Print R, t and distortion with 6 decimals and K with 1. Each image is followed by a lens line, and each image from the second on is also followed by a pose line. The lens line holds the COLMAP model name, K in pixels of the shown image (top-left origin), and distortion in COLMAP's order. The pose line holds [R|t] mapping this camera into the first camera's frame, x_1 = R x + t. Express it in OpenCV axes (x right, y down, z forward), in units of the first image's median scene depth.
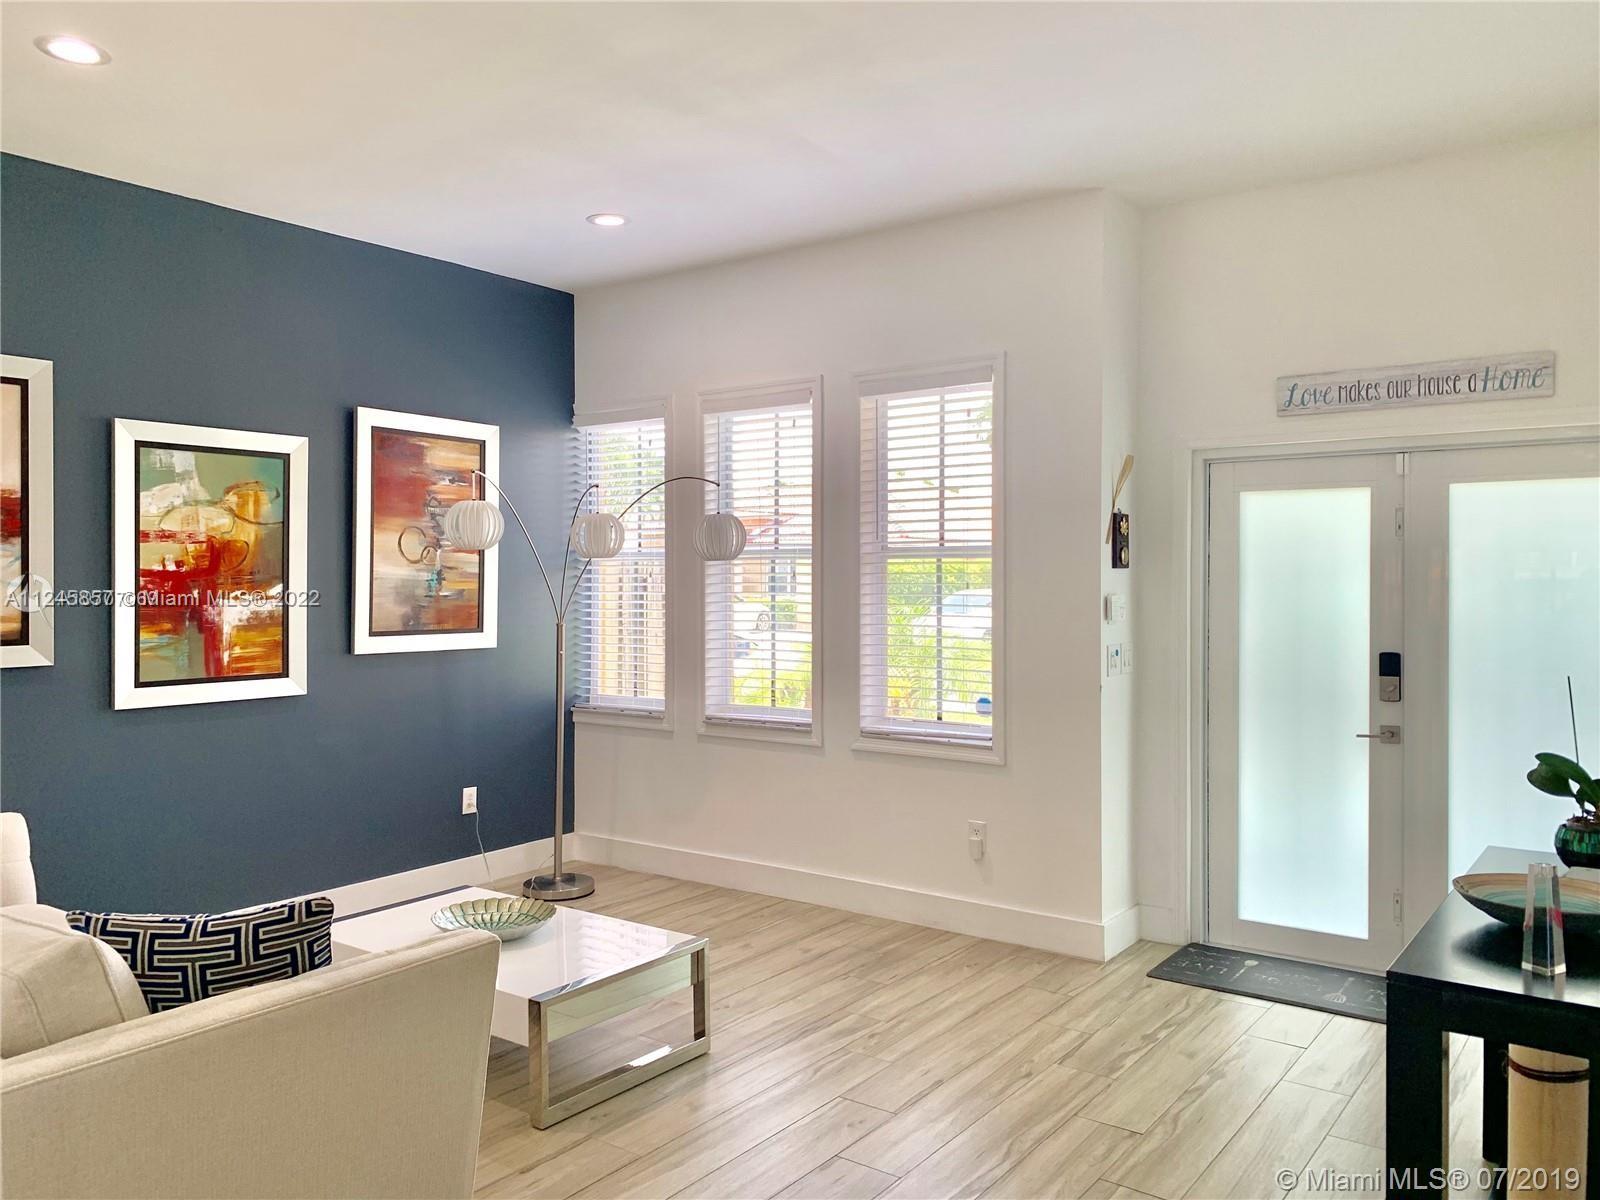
lens RADIAL K [[1224.7, 0, 793.3], [0, 1224.7, 605.4], [0, 0, 1]] dist [0.032593, -0.013013]
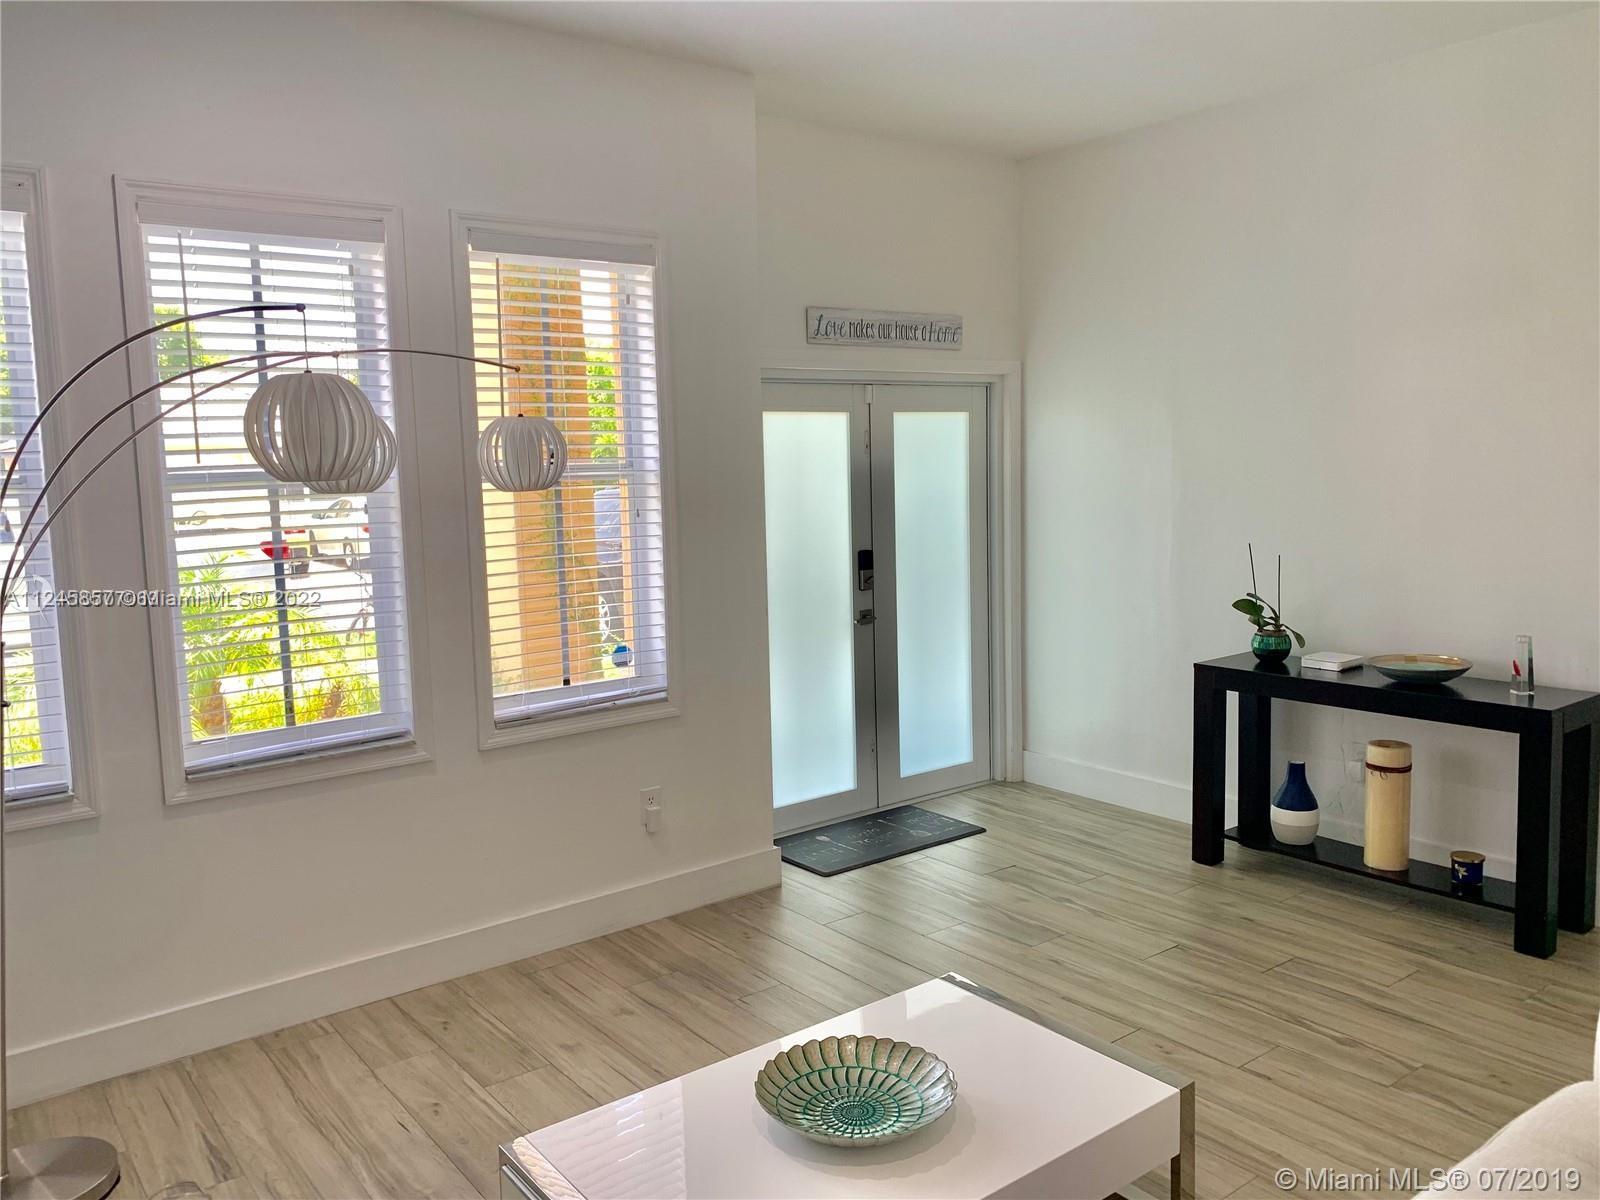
lens RADIAL K [[1224.7, 0, 790.4], [0, 1224.7, 588.1], [0, 0, 1]] dist [0.032593, -0.013013]
pose [[0.289369, -0.109808, 0.950898, -0.917621], [0.053379, 0.993704, 0.098507, -0.062805], [-0.955728, 0.022253, 0.293409, 0.963228]]
